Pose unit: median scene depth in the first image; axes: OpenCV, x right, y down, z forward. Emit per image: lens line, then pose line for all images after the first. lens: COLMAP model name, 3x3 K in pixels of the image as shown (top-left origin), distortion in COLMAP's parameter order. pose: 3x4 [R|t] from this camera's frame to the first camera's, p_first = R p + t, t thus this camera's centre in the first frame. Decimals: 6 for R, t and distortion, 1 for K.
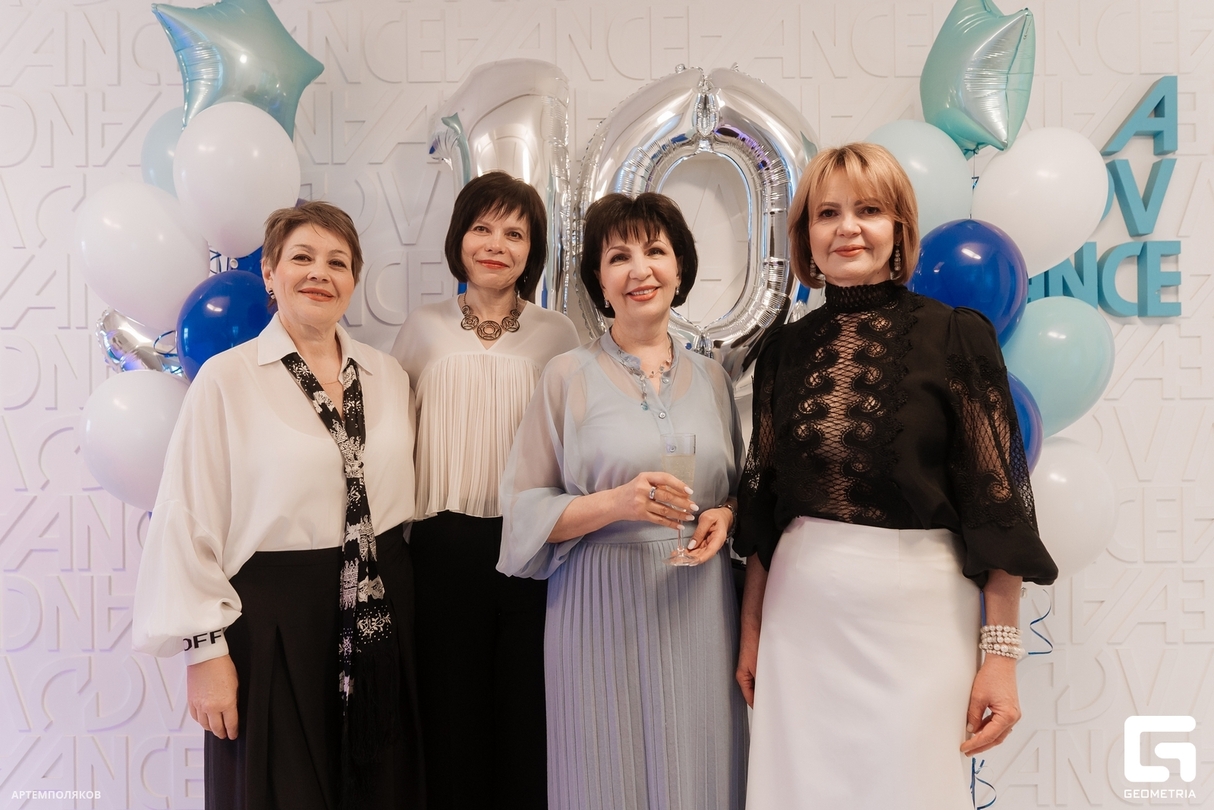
lens RADIAL K [[806.3, 0, 596.2], [0, 806.3, 393.1], [0, 0, 1]] dist [-0.004865, -0.002112]
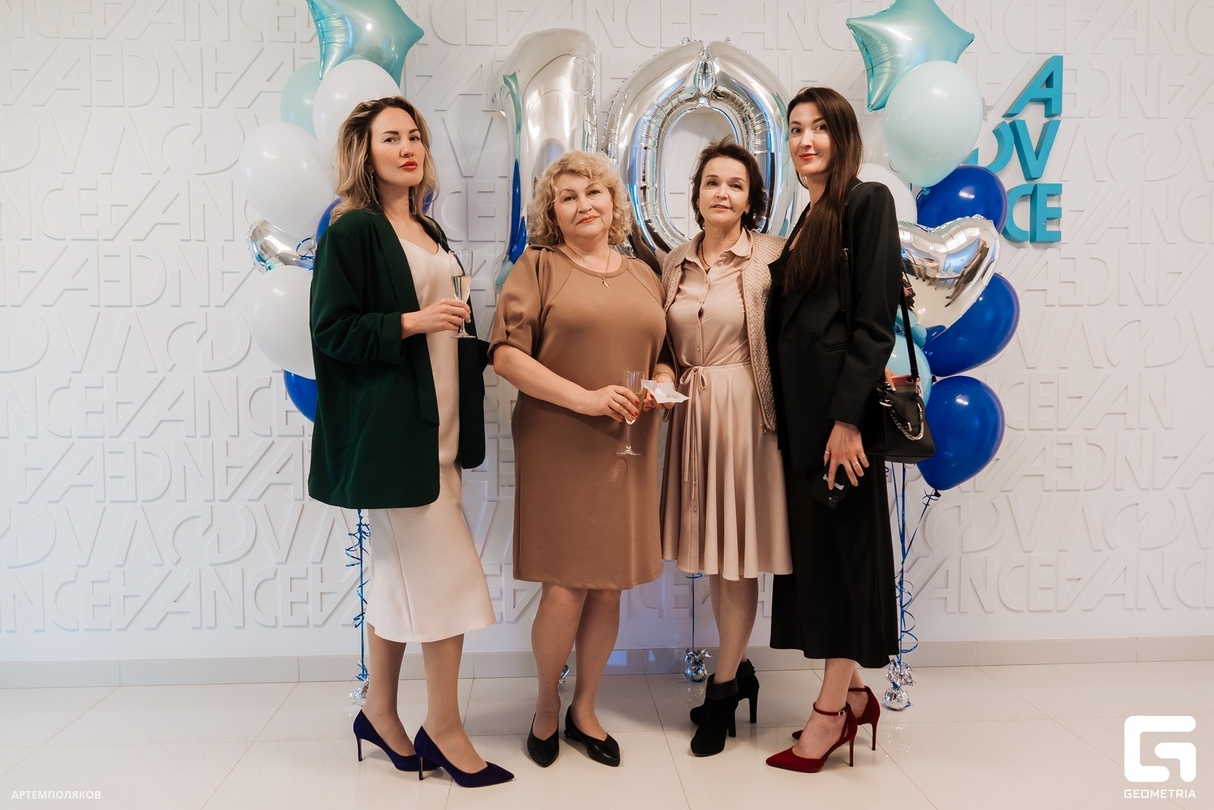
lens RADIAL K [[806.3, 0, 612.8], [0, 806.3, 391.3], [0, 0, 1]] dist [-0.004865, -0.002112]
pose [[0.998232, 0.000771, 0.059429, -0.087585], [-0.003563, 0.998893, 0.046896, 0.096847], [-0.059327, -0.047025, 0.997130, -0.302679]]
